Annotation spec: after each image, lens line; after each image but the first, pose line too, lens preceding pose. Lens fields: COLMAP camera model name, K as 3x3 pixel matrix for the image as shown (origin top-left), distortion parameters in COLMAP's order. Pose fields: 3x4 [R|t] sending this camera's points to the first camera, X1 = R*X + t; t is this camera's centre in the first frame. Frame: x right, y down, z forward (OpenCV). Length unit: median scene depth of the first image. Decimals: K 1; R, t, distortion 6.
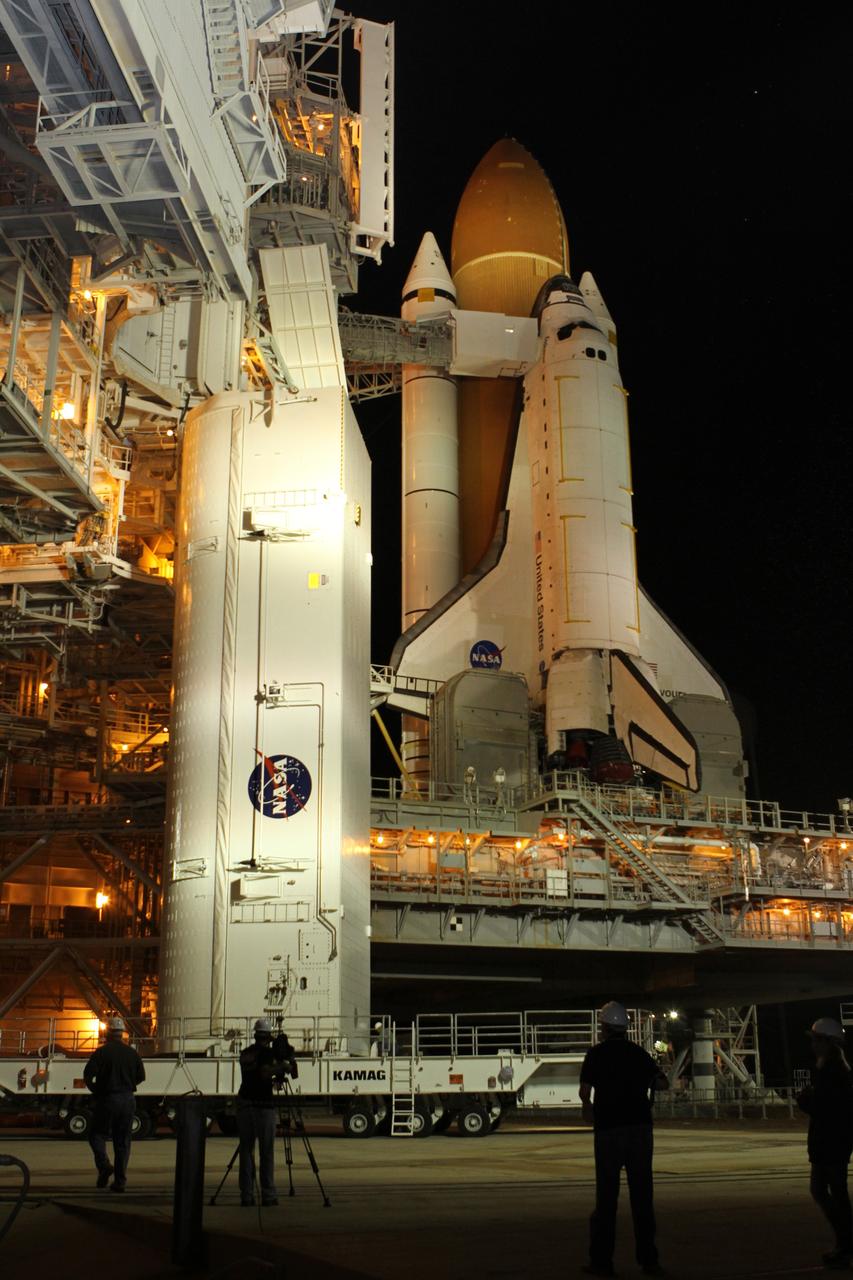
lens RADIAL K [[1404.5, 0, 413.9], [0, 1404.5, 575.9], [0, 0, 1]] dist [-0.004980, -0.239615]
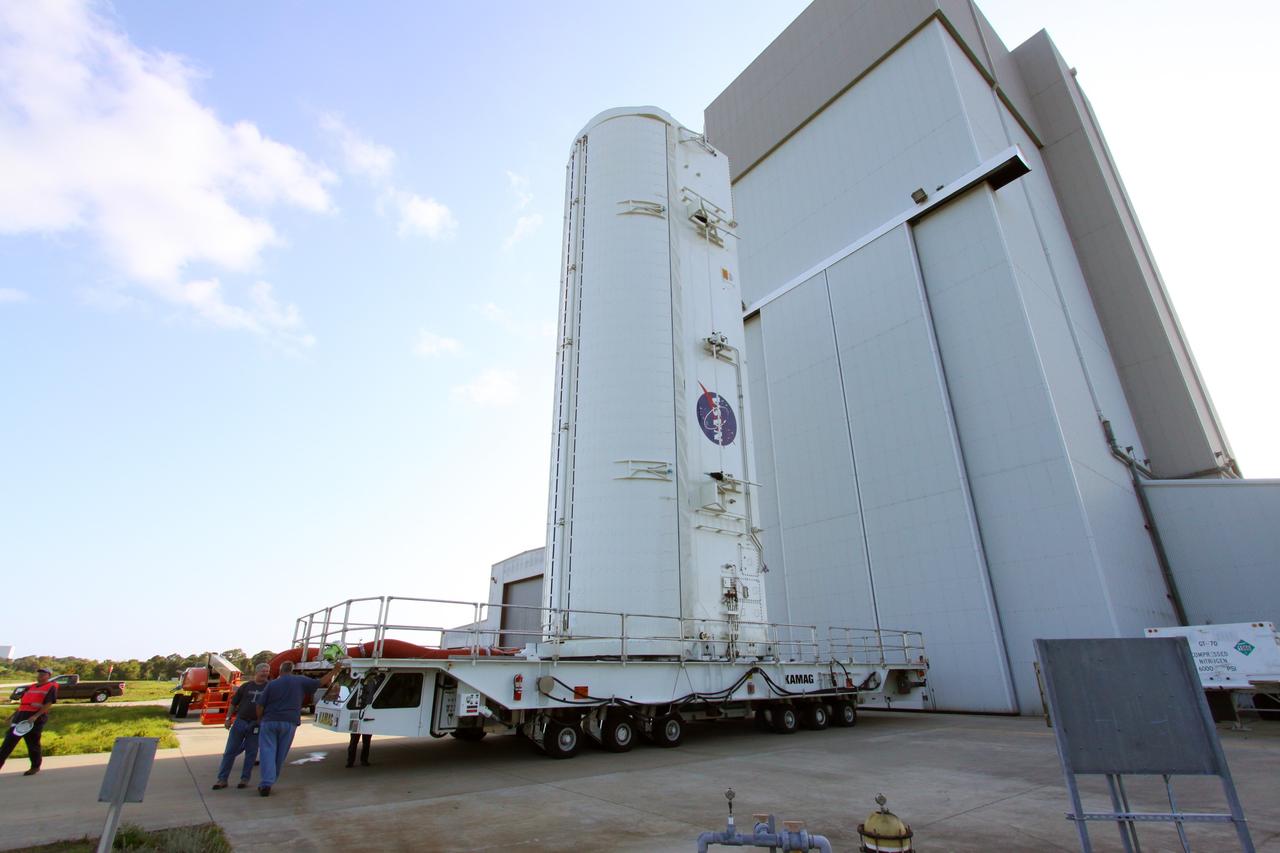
lens RADIAL K [[582.7, 0, 640.0], [0, 582.7, 426.5], [0, 0, 1]] dist [-0.014035, 0.001147]
pose [[0.733159, 0.272138, 0.623232, -0.438628], [-0.243263, 0.960751, -0.133346, 0.236290], [-0.635059, -0.053846, 0.770584, 0.677430]]
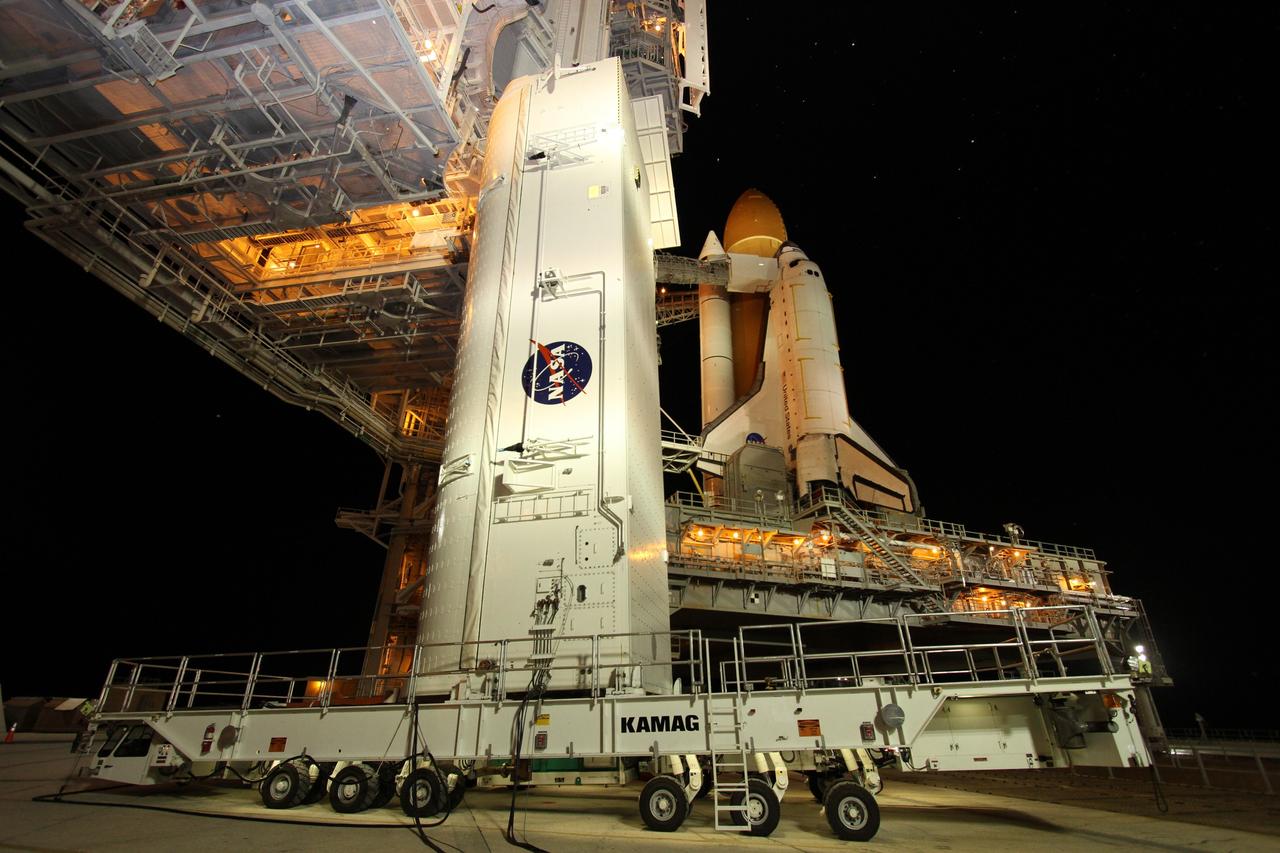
lens RADIAL K [[582.7, 0, 640.0], [0, 582.7, 426.5], [0, 0, 1]] dist [-0.014035, 0.001147]
pose [[0.990396, -0.076292, -0.115304, -0.005334], [0.062213, 0.990686, -0.121119, 0.231623], [0.123470, 0.112783, 0.985918, 0.658322]]
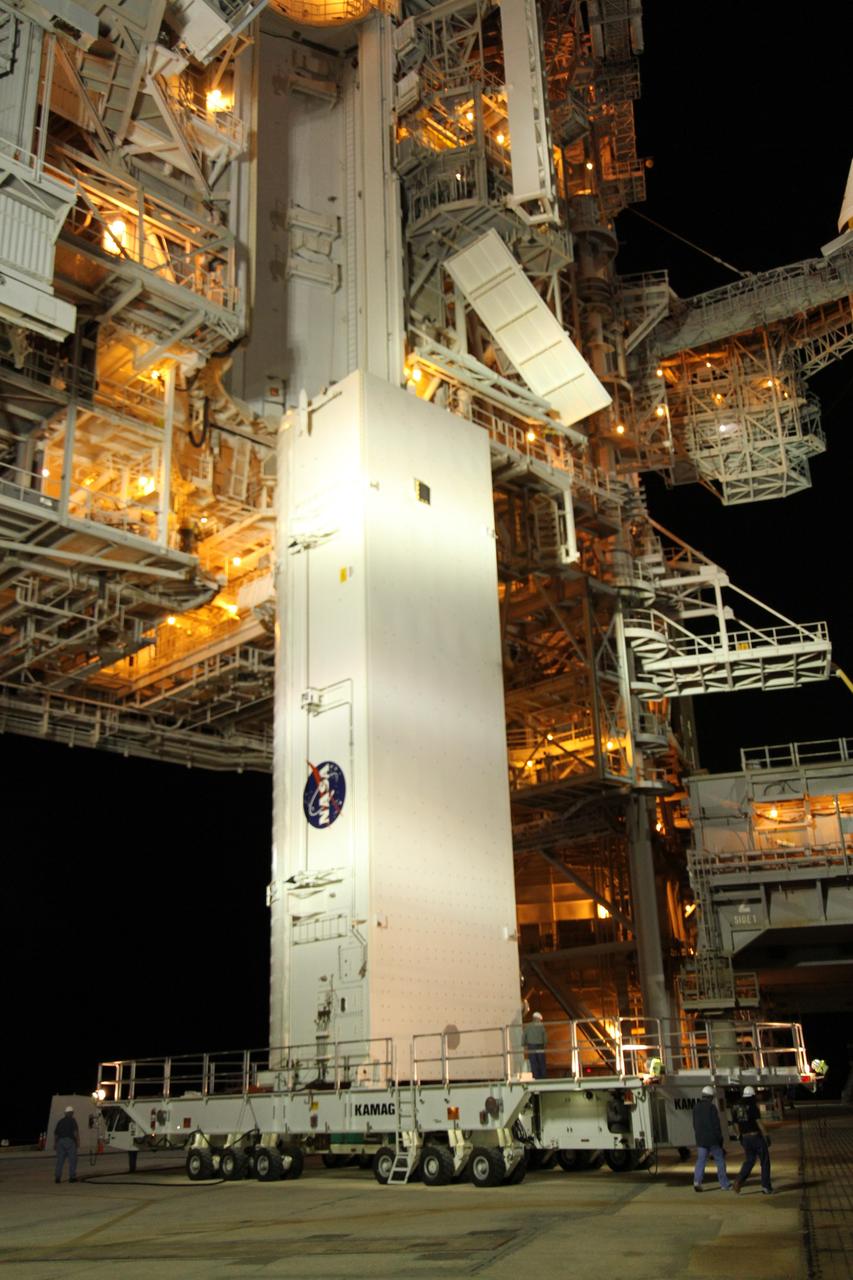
lens RADIAL K [[1194.5, 0, 433.5], [0, 1194.5, 613.1], [0, 0, 1]] dist [0.007352, 0.021308]
pose [[0.756261, -0.259024, -0.600812, 0.477980], [0.252538, 0.962696, -0.097163, 0.129763], [0.603567, -0.078248, 0.793463, 0.418232]]
